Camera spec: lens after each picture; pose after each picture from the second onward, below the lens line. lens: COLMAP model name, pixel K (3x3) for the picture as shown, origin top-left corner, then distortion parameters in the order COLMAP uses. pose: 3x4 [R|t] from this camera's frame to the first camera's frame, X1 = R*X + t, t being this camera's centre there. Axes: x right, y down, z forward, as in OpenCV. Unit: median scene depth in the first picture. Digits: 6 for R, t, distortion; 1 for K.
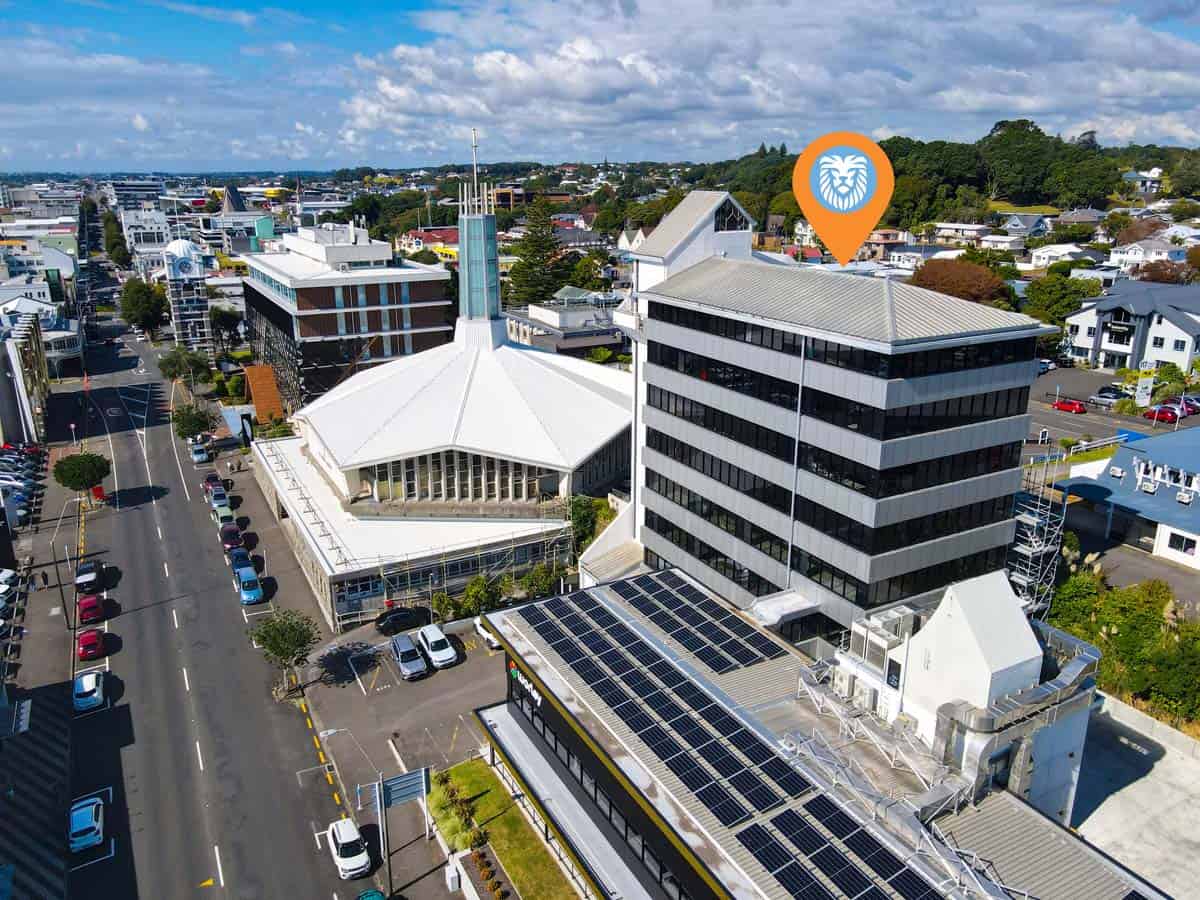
lens RADIAL K [[883.9, 0, 600.0], [0, 883.9, 450.0], [0, 0, 1]] dist [0.019958, 0.003951]
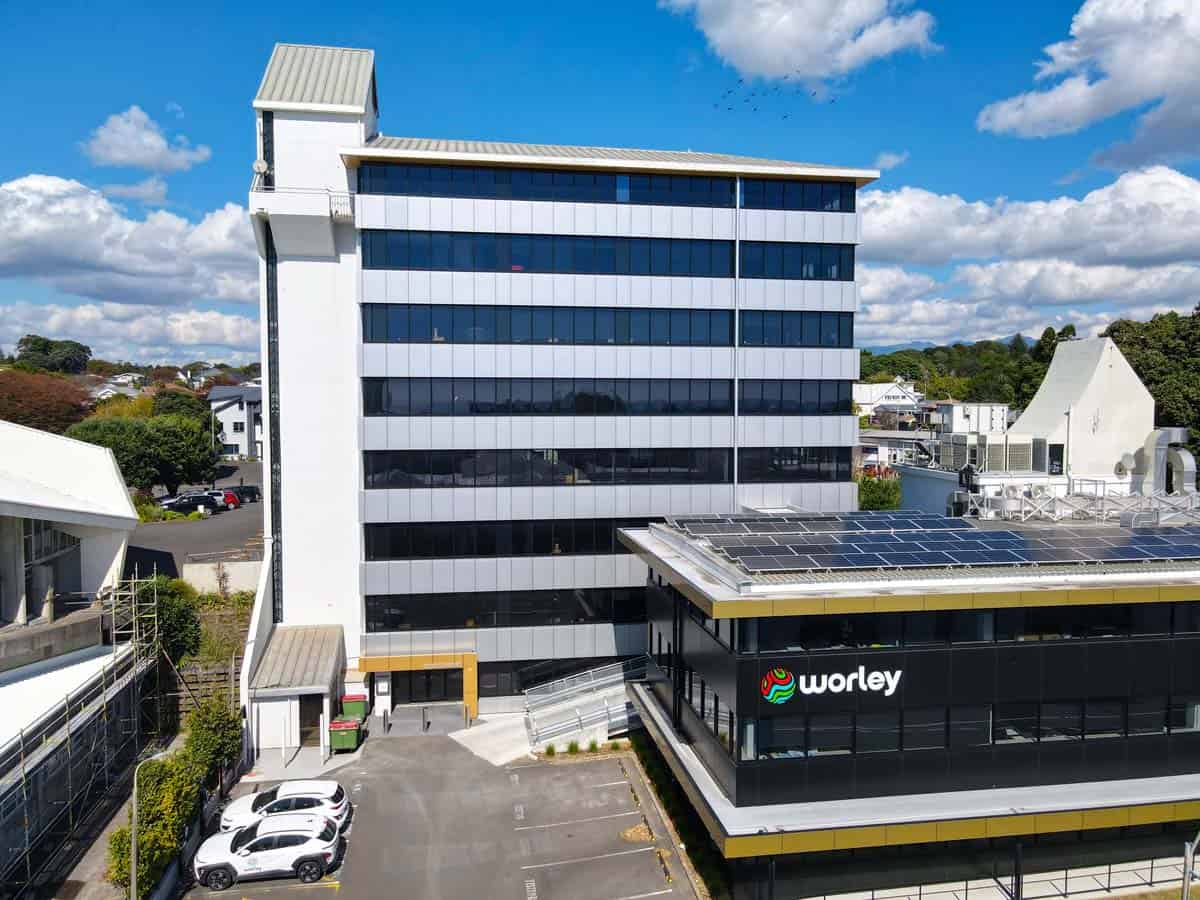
lens RADIAL K [[882.4, 0, 600.0], [0, 882.4, 450.0], [0, 0, 1]] dist [0.011005, 0.001402]
pose [[0.326228, -0.054194, 0.943736, -0.498569], [0.281706, 0.958566, -0.042334, 0.093010], [-0.902340, 0.279667, 0.327978, 0.744142]]
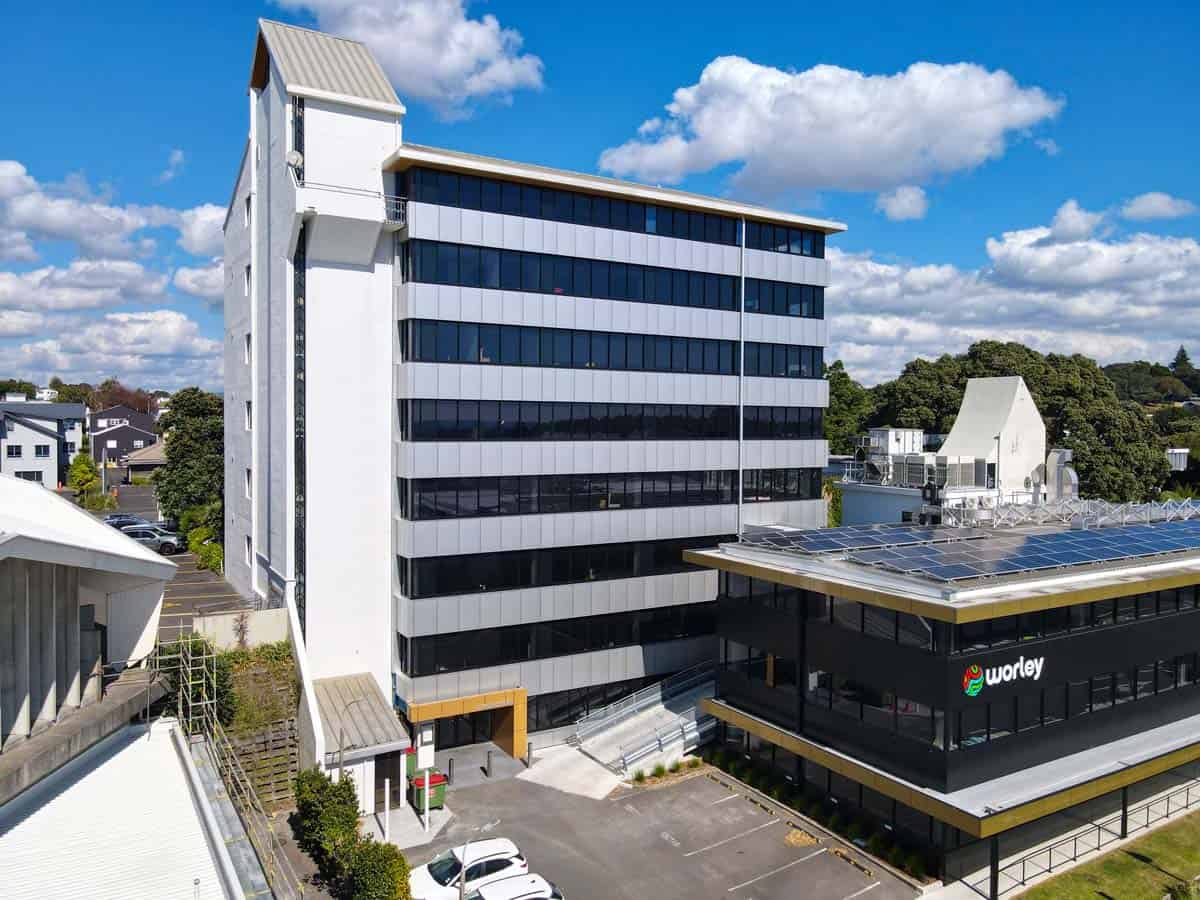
lens RADIAL K [[883.9, 0, 600.0], [0, 883.9, 450.0], [0, 0, 1]] dist [0.019958, 0.003951]
pose [[-0.046954, -0.032827, 0.998358, -0.544099], [0.291381, 0.955542, 0.045123, 0.008700], [-0.955454, 0.293021, -0.035301, 1.007415]]
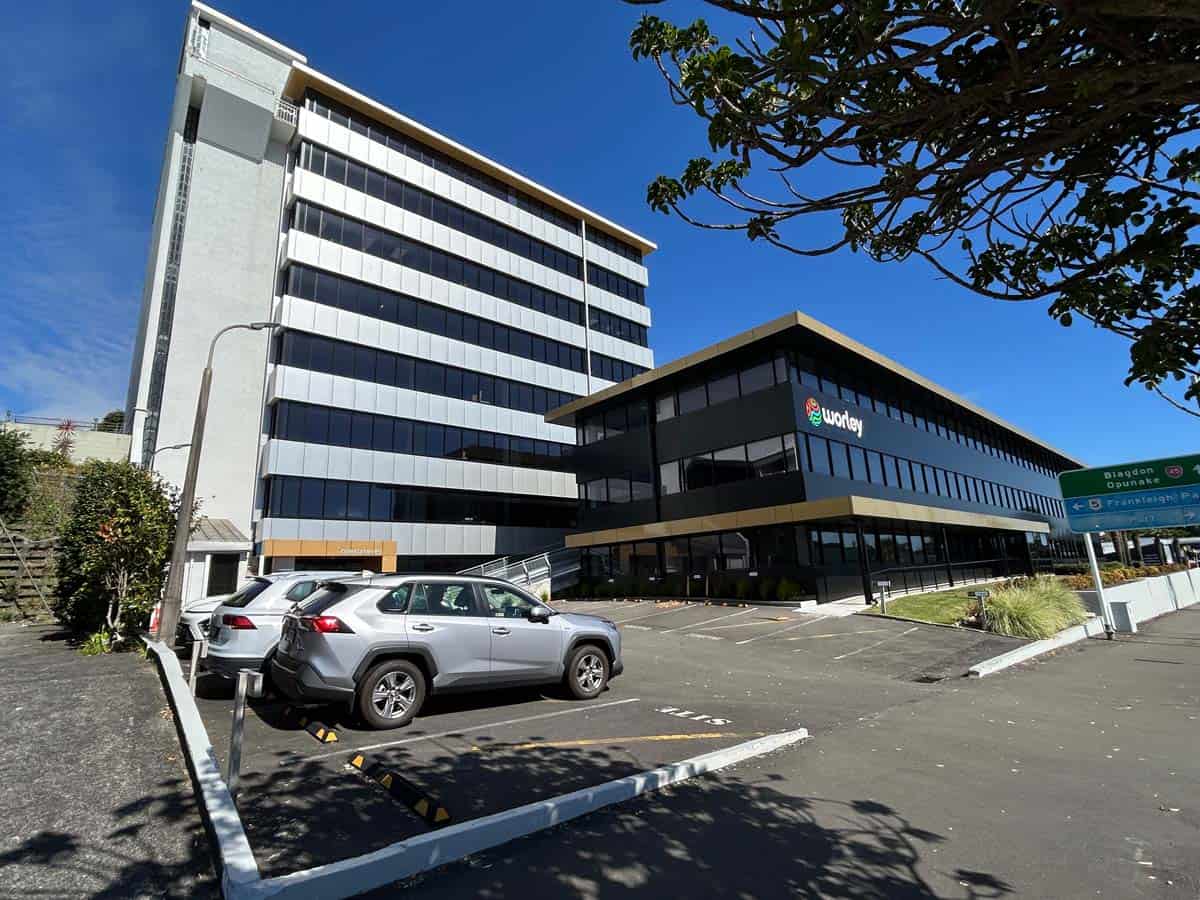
lens RADIAL K [[578.8, 0, 600.0], [0, 578.8, 450.0], [0, 0, 1]] dist [0.008734, 0.000584]
pose [[-0.221612, 0.228781, 0.947917, -0.368035], [0.333946, 0.931114, -0.146653, 0.234164], [-0.916170, 0.284053, -0.282747, 1.049663]]
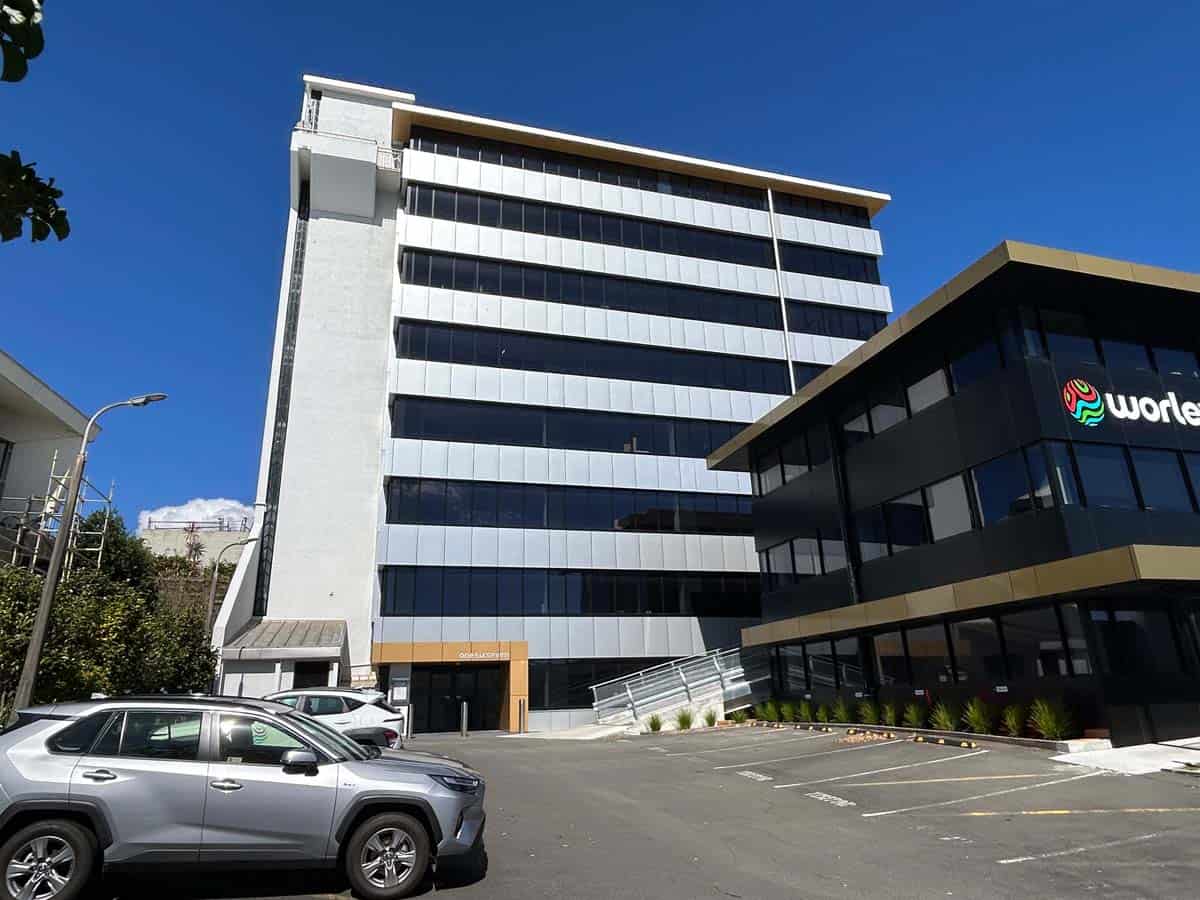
lens RADIAL K [[755.6, 0, 600.0], [0, 755.6, 450.0], [0, 0, 1]] dist [0.017931, -0.018927]
pose [[0.202374, 0.308215, 0.929542, -0.346362], [0.324257, 0.874552, -0.360577, 0.258620], [-0.924068, 0.374382, 0.077046, 0.971506]]
